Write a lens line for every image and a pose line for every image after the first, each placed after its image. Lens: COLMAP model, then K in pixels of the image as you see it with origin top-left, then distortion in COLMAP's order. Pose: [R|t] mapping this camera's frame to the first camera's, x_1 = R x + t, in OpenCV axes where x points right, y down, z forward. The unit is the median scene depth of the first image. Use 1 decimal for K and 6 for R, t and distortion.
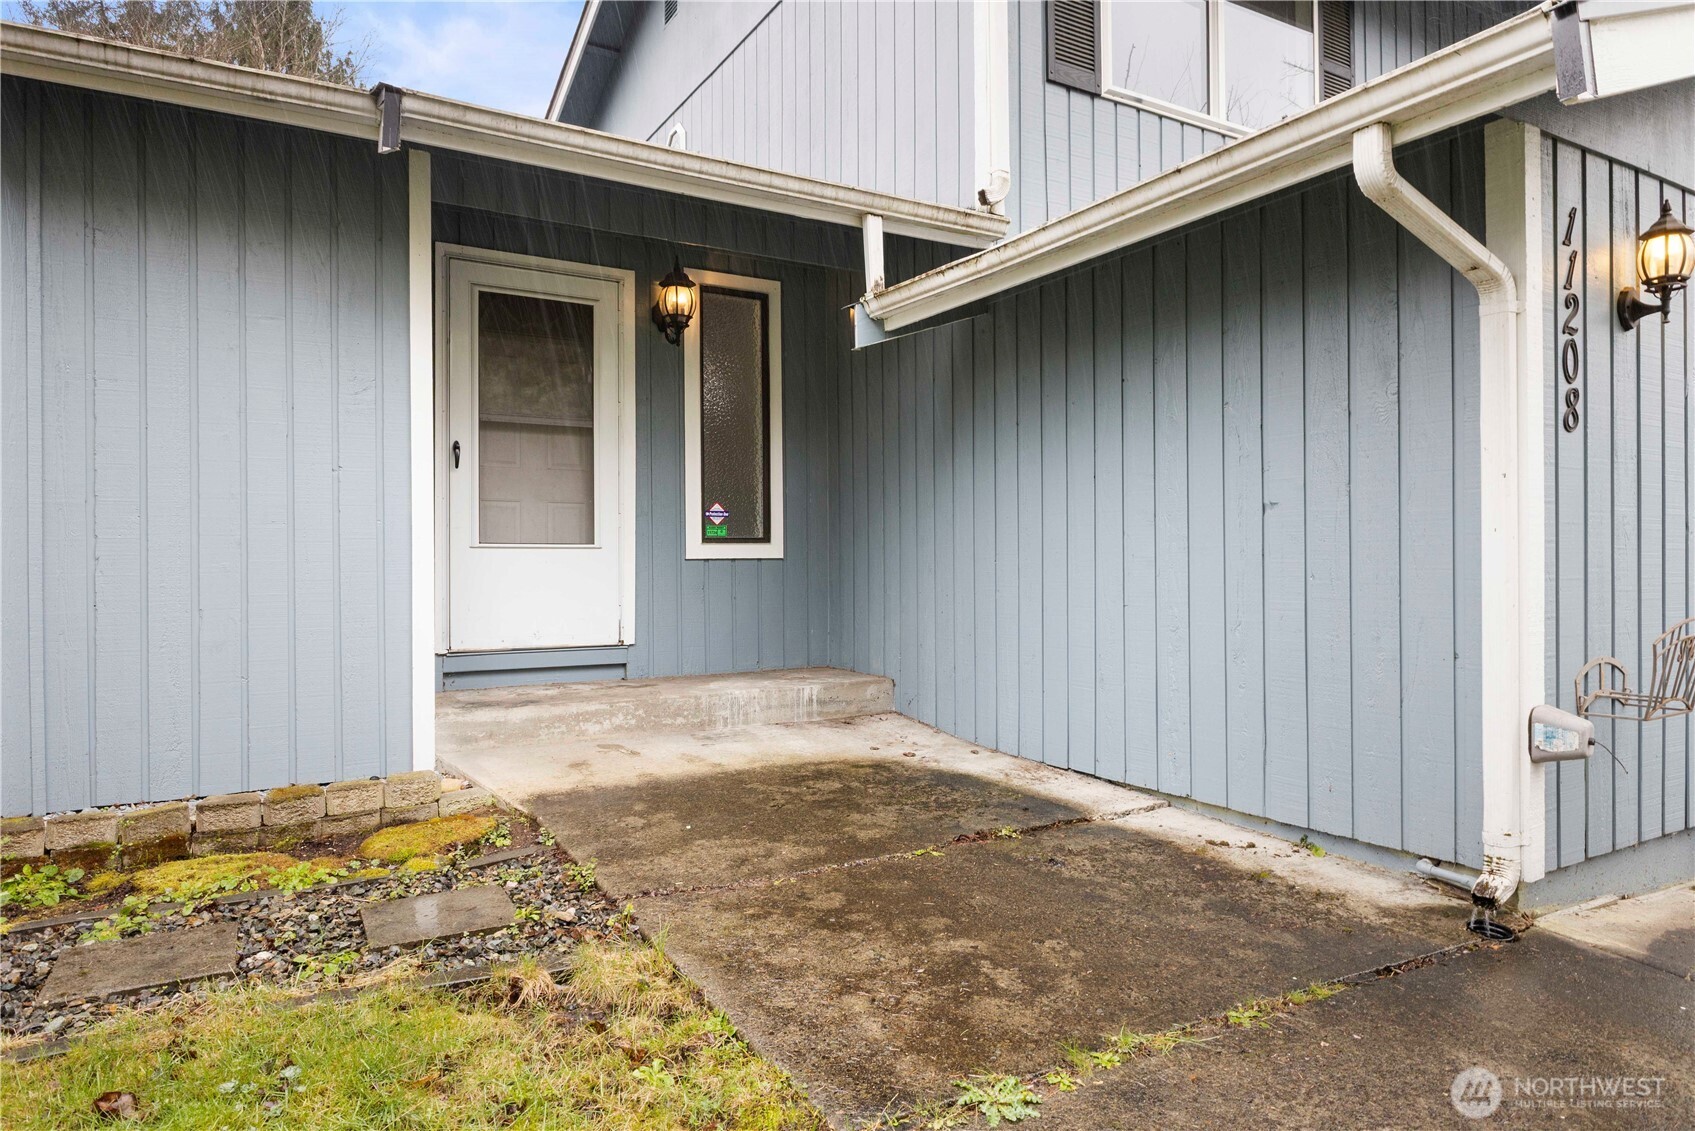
lens RADIAL K [[1033.0, 0, 842.0], [0, 1033.0, 561.1], [0, 0, 1]] dist [0.001959, -0.000098]
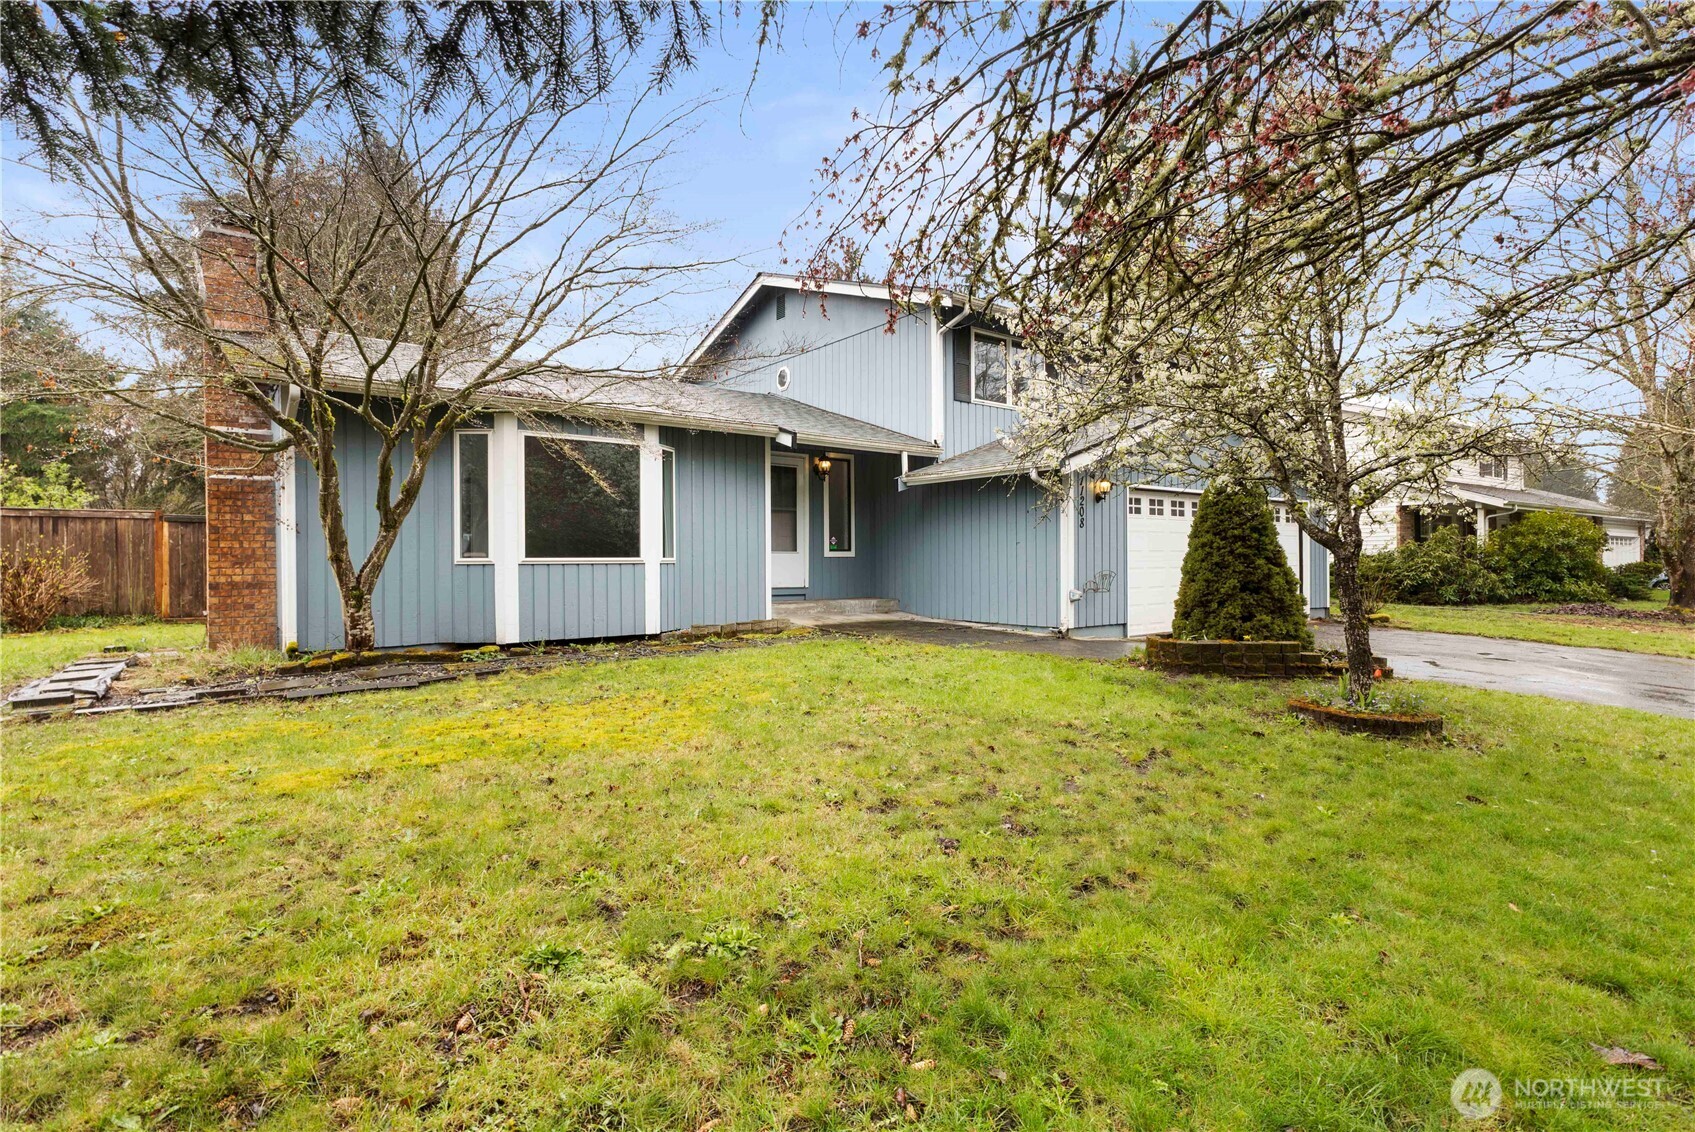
lens RADIAL K [[804.5, 0, 851.1], [0, 804.5, 565.7], [0, 0, 1]] dist [0.002880, -0.000241]
pose [[0.991593, 0.002367, 0.129371, -0.458617], [-0.002844, 0.999990, 0.003507, 0.017441], [-0.129362, -0.003846, 0.991590, -1.469297]]
